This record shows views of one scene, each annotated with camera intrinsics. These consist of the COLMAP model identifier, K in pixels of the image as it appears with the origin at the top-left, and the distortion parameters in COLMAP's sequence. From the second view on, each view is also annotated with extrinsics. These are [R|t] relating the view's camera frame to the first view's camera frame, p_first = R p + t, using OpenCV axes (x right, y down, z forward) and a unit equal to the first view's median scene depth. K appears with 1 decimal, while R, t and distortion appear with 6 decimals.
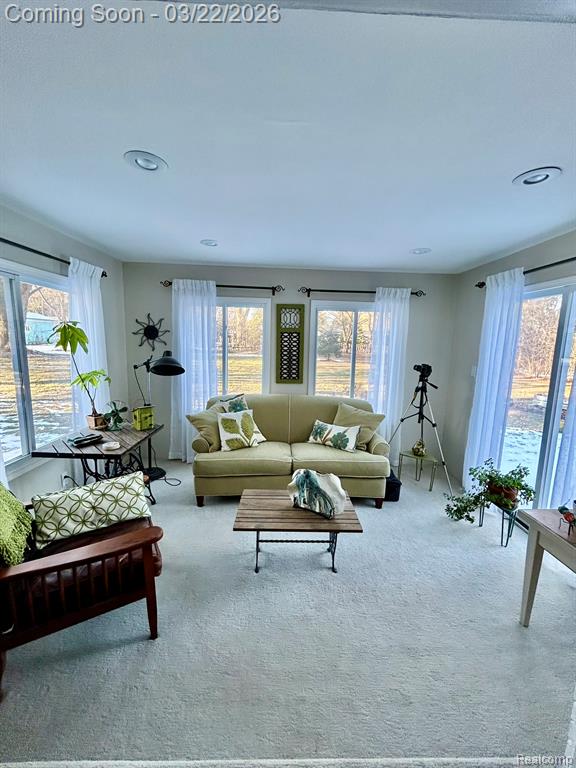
lens RADIAL K [[309.9, 0, 287.3], [0, 309.9, 382.8], [0, 0, 1]] dist [-0.000306, -0.000028]
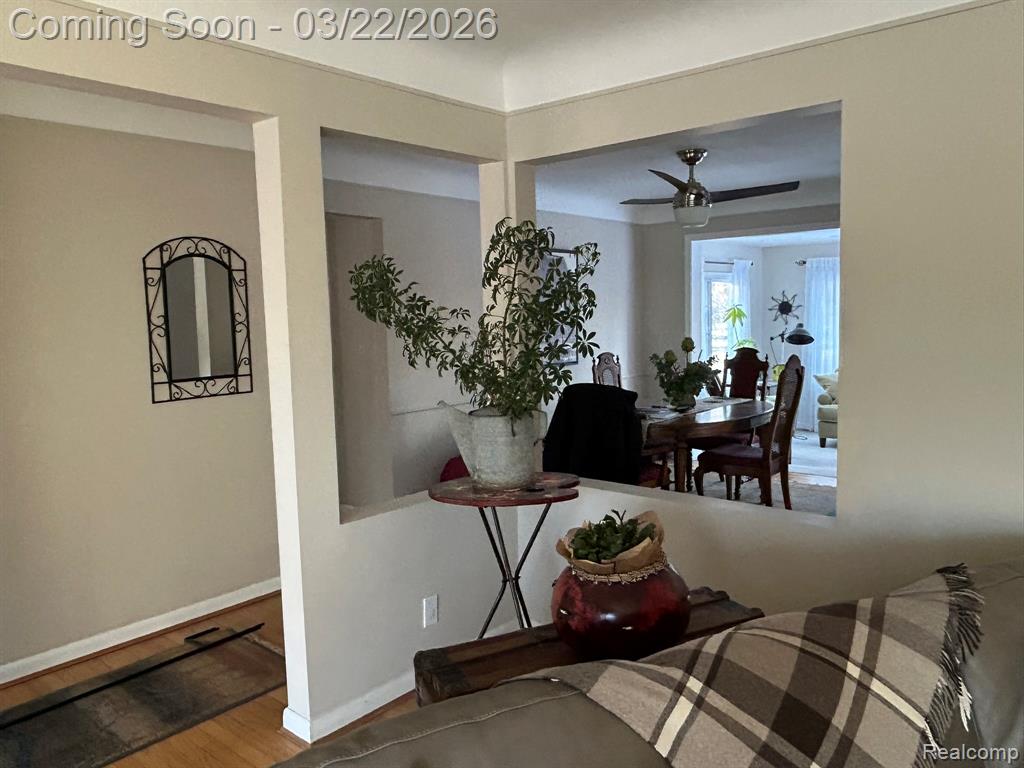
lens RADIAL K [[762.0, 0, 510.4], [0, 762.0, 383.4], [0, 0, 1]] dist [0.011944, 0.001774]
pose [[0.750923, 0.011513, -0.660290, 0.669373], [-0.046348, 0.998301, -0.035302, 0.265587], [0.658762, 0.057112, 0.750181, -1.794288]]
